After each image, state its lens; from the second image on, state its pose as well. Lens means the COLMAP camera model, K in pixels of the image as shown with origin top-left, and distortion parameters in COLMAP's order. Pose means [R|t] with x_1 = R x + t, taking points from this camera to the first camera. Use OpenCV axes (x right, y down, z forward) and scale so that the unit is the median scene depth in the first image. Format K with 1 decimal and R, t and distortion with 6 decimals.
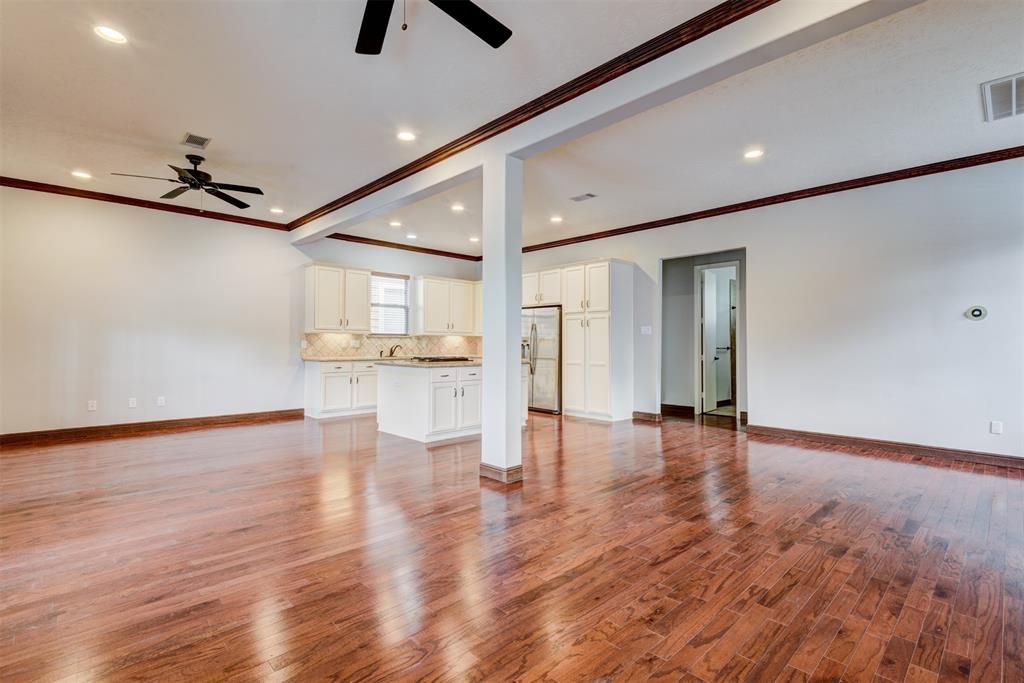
lens RADIAL K [[471.5, 0, 504.0], [0, 471.5, 349.2], [0, 0, 1]] dist [0.004080, -0.003102]
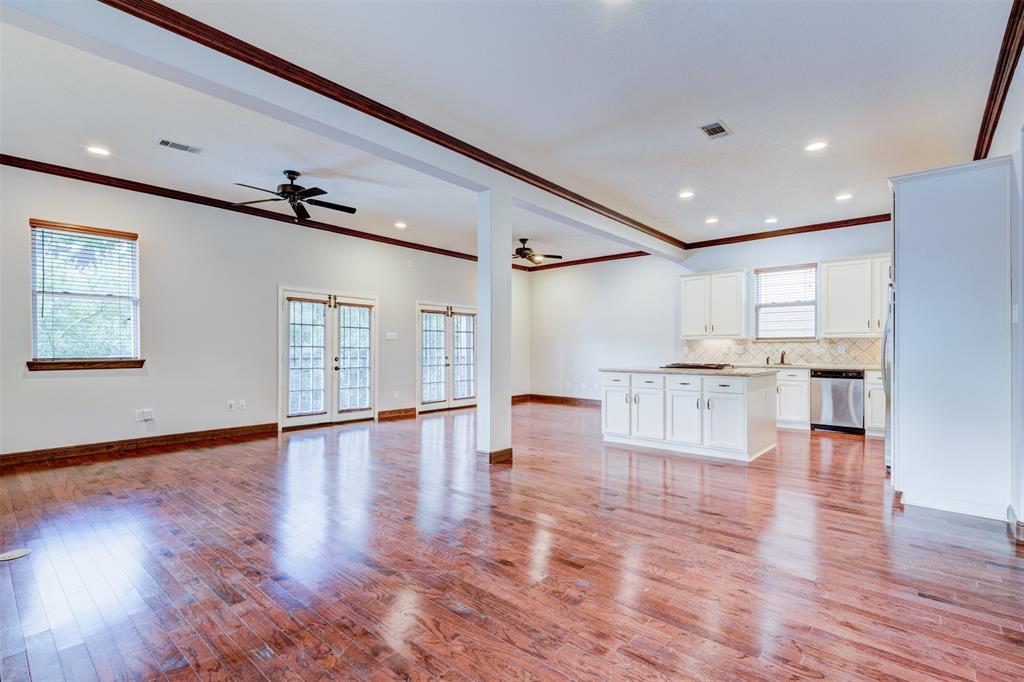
lens RADIAL K [[471.5, 0, 510.6], [0, 471.5, 343.9], [0, 0, 1]] dist [0.004080, -0.003102]
pose [[0.107665, -0.014055, -0.994088, 0.592691], [-0.016842, 0.999731, -0.015958, 0.000368], [0.994045, 0.018460, 0.107399, 0.464546]]
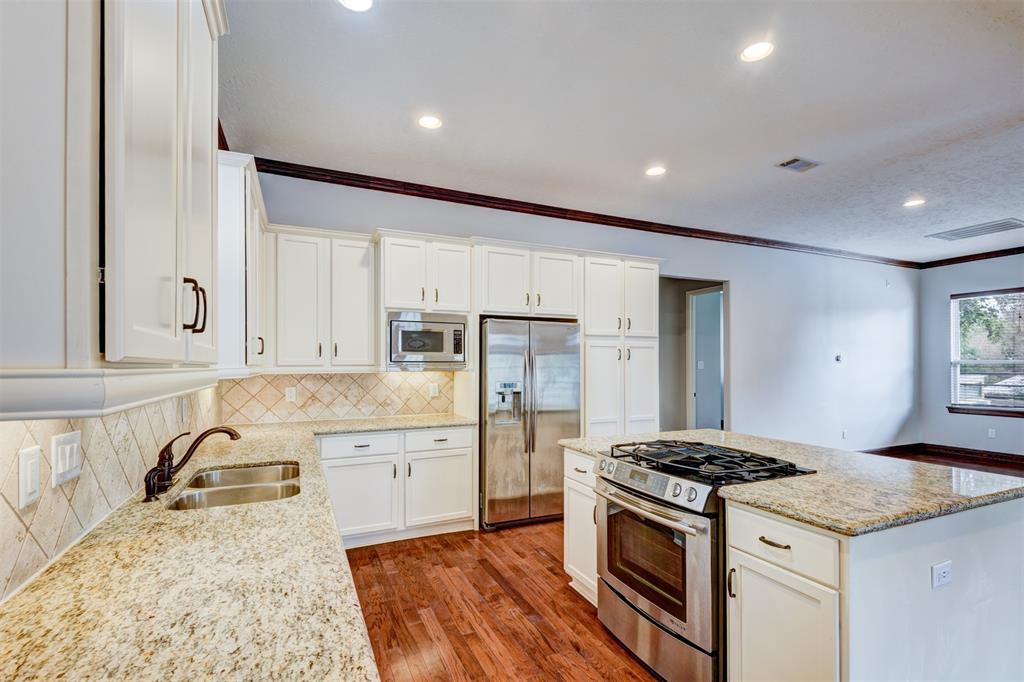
lens RADIAL K [[471.5, 0, 505.6], [0, 471.5, 361.7], [0, 0, 1]] dist [0.004080, -0.003102]
pose [[0.319332, 0.001715, 0.947641, -0.421111], [0.010366, 0.999932, -0.005303, -0.040036], [-0.947586, 0.011517, 0.319292, 0.863278]]
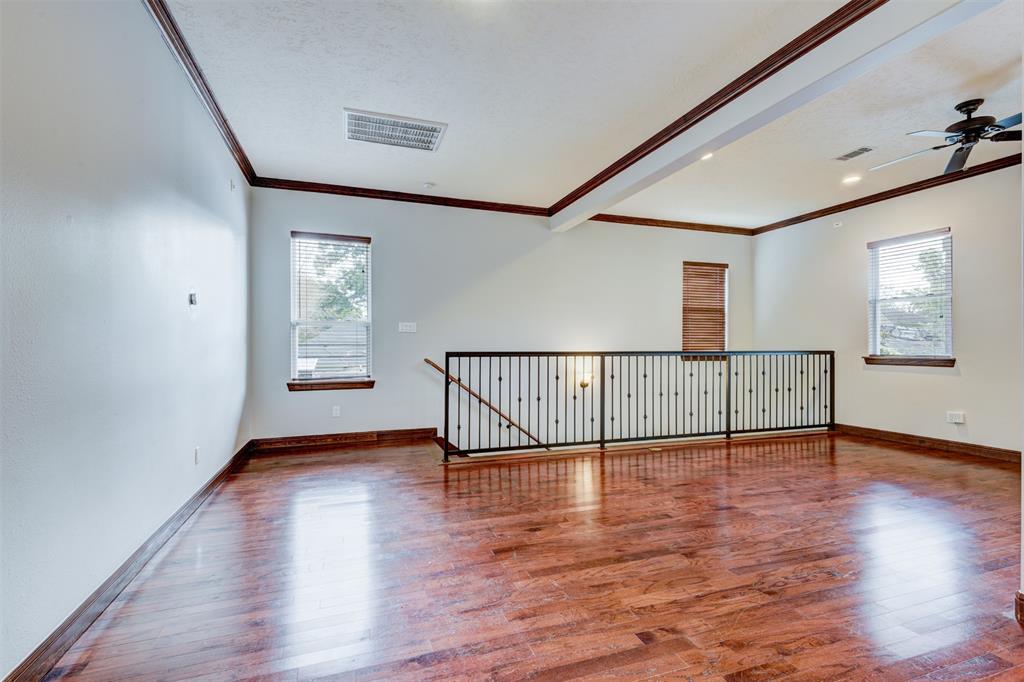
lens RADIAL K [[471.5, 0, 516.1], [0, 471.5, 339.1], [0, 0, 1]] dist [0.004080, -0.003102]
pose [[-0.919215, 0.007365, 0.393688, 0.161155], [0.007364, 0.999972, -0.001512, -0.008171], [-0.393688, 0.001509, -0.919243, 0.829965]]
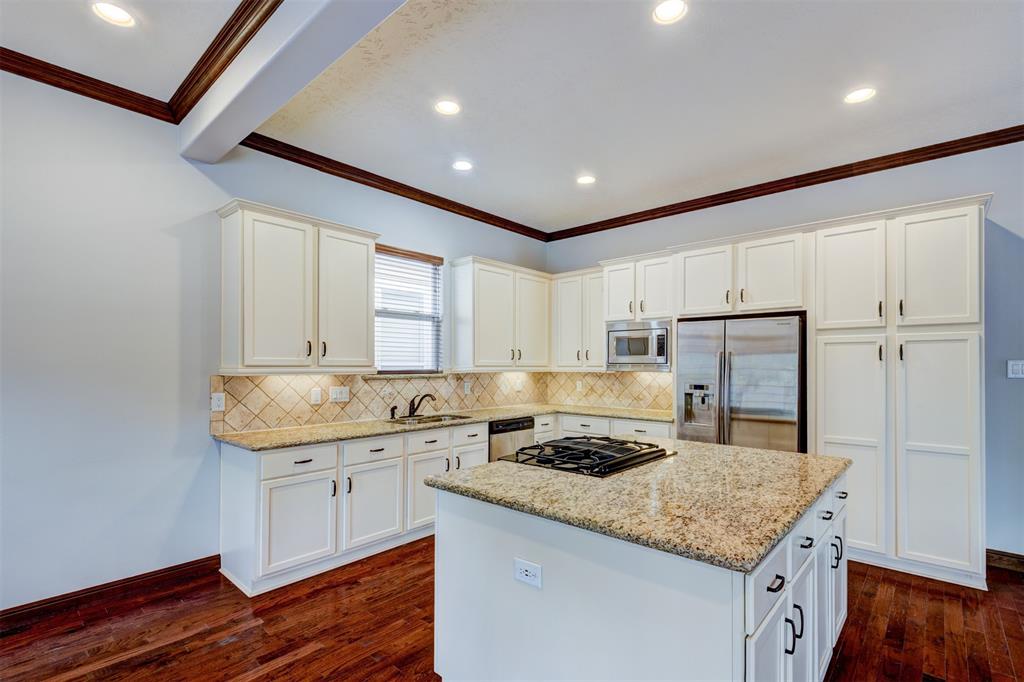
lens RADIAL K [[471.5, 0, 505.2], [0, 471.5, 368.0], [0, 0, 1]] dist [0.004080, -0.003102]
pose [[0.996973, -0.003982, 0.077649, -0.195311], [0.004038, 0.999992, -0.000568, -0.038296], [-0.077646, 0.000880, 0.996981, 0.541602]]
